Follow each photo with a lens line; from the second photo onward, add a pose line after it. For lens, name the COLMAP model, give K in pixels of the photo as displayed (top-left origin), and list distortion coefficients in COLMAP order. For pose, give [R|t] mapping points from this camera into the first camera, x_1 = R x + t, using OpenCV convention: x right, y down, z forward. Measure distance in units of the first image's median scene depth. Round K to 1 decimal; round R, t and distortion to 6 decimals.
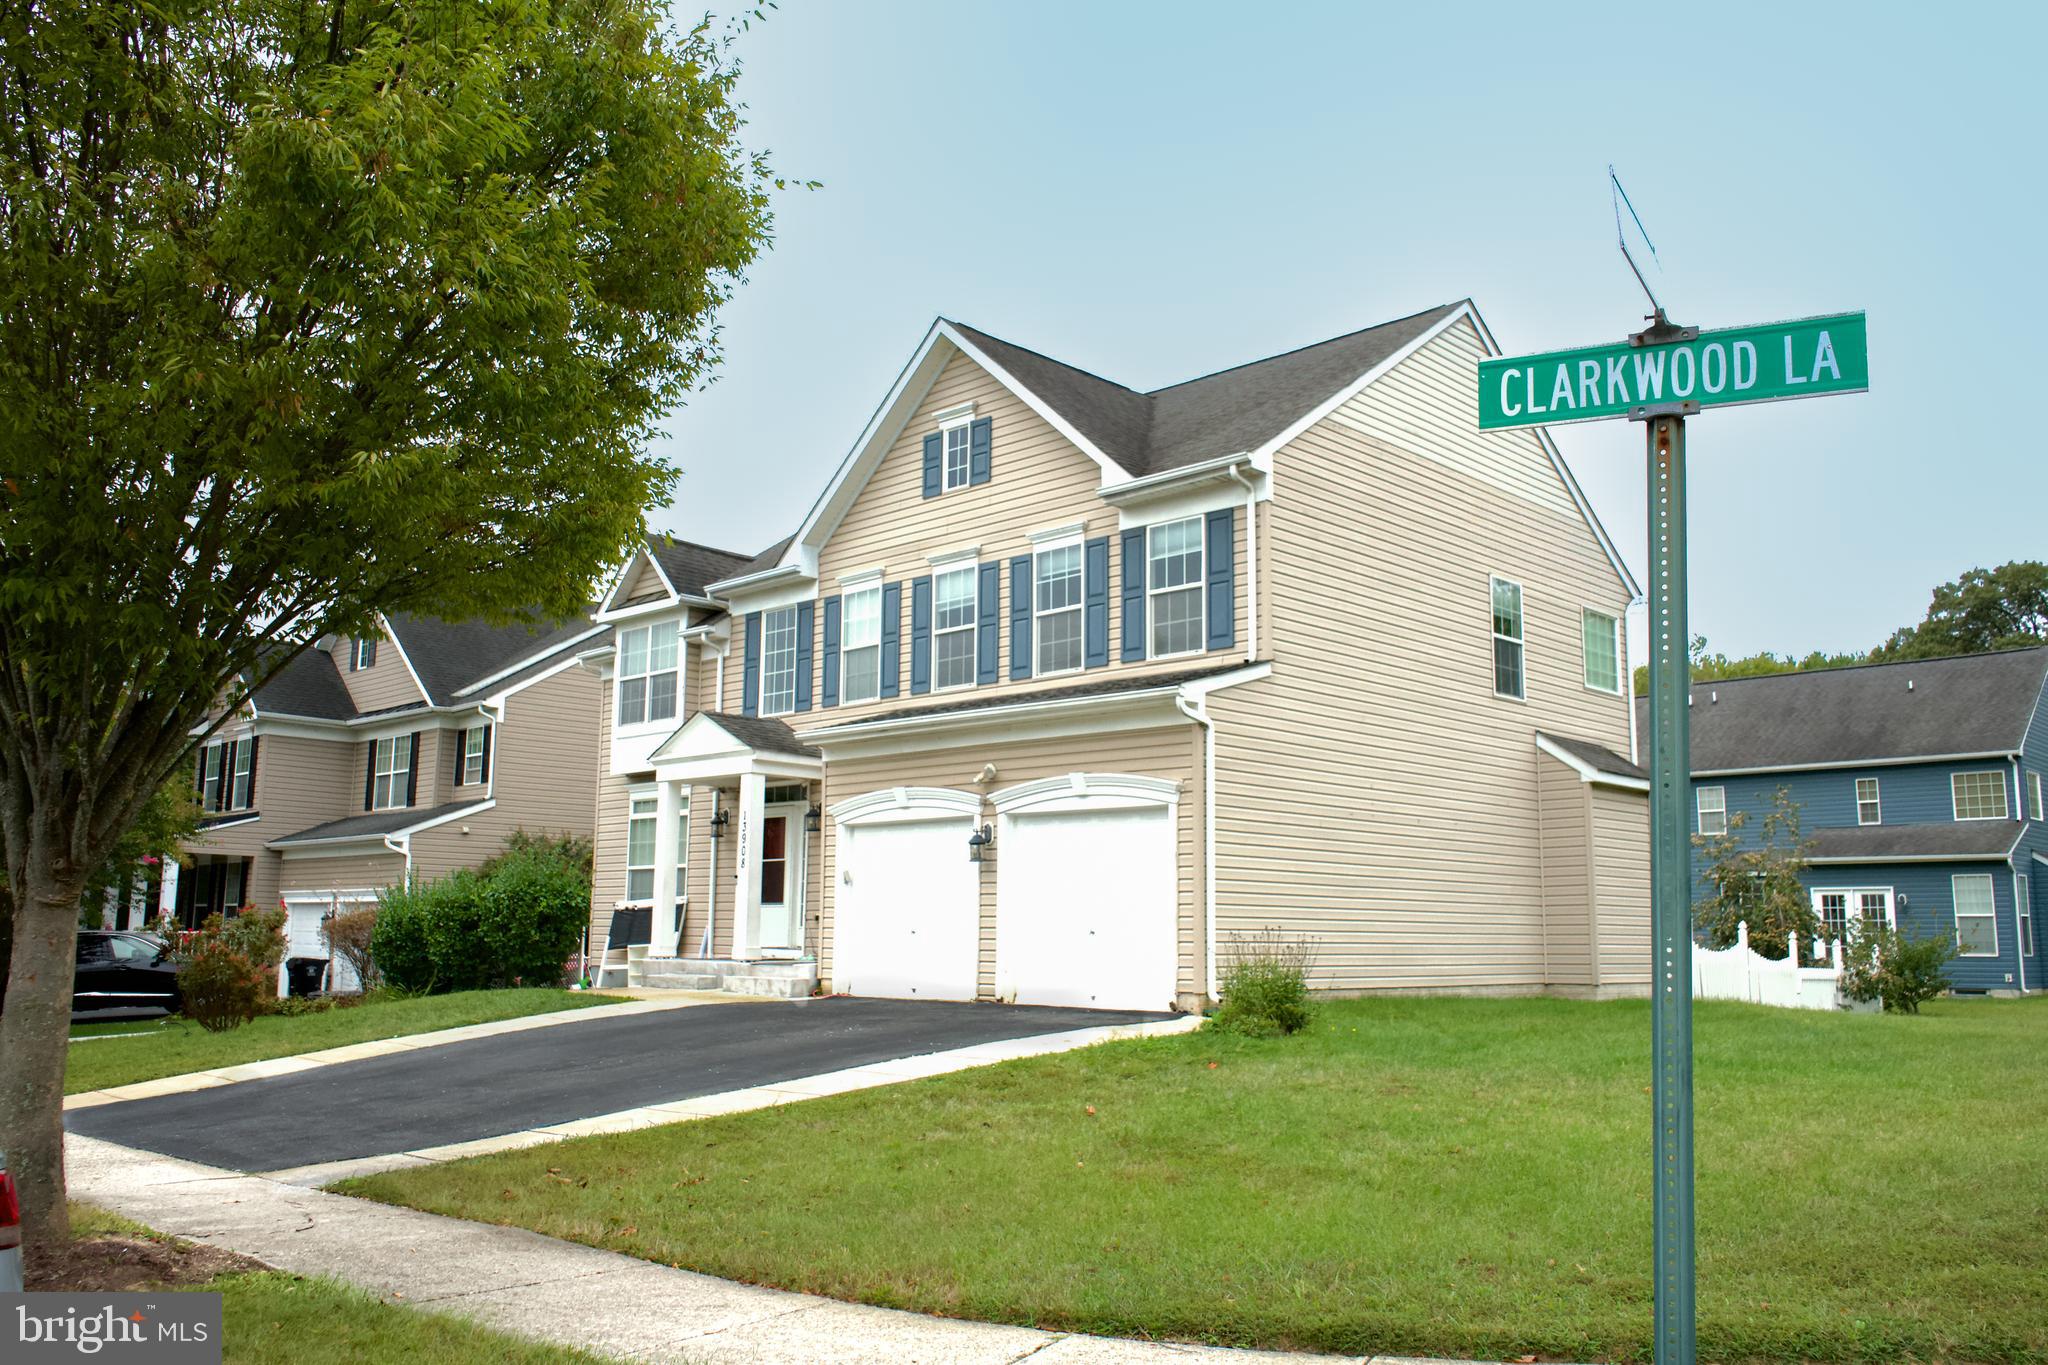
lens RADIAL K [[1611.3, 0, 1024.0], [0, 1611.3, 682.5], [0, 0, 1]] dist [-0.004987, -0.002629]
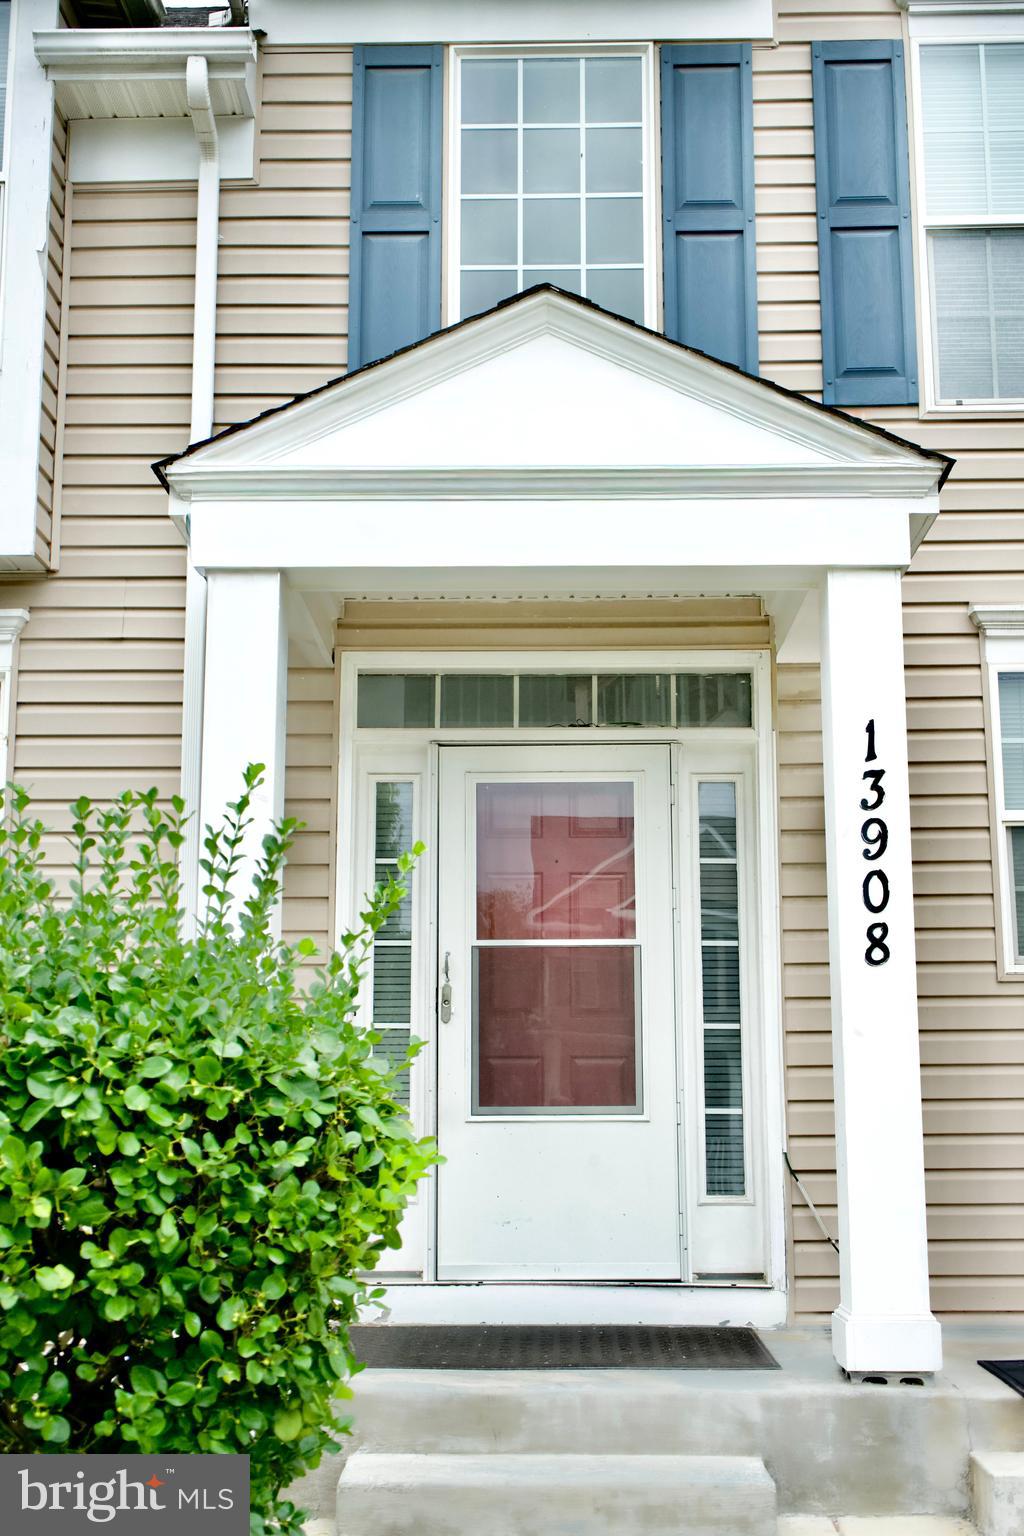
lens RADIAL K [[1853.2, 0, 512.0], [0, 1853.2, 768.0], [0, 0, 1]] dist [-0.002778, 0.005849]
pose [[0.734165, 0.114328, 0.669276, -0.392110], [-0.099415, 0.993198, -0.060608, 0.107658], [-0.671653, -0.022040, 0.740538, 0.837302]]
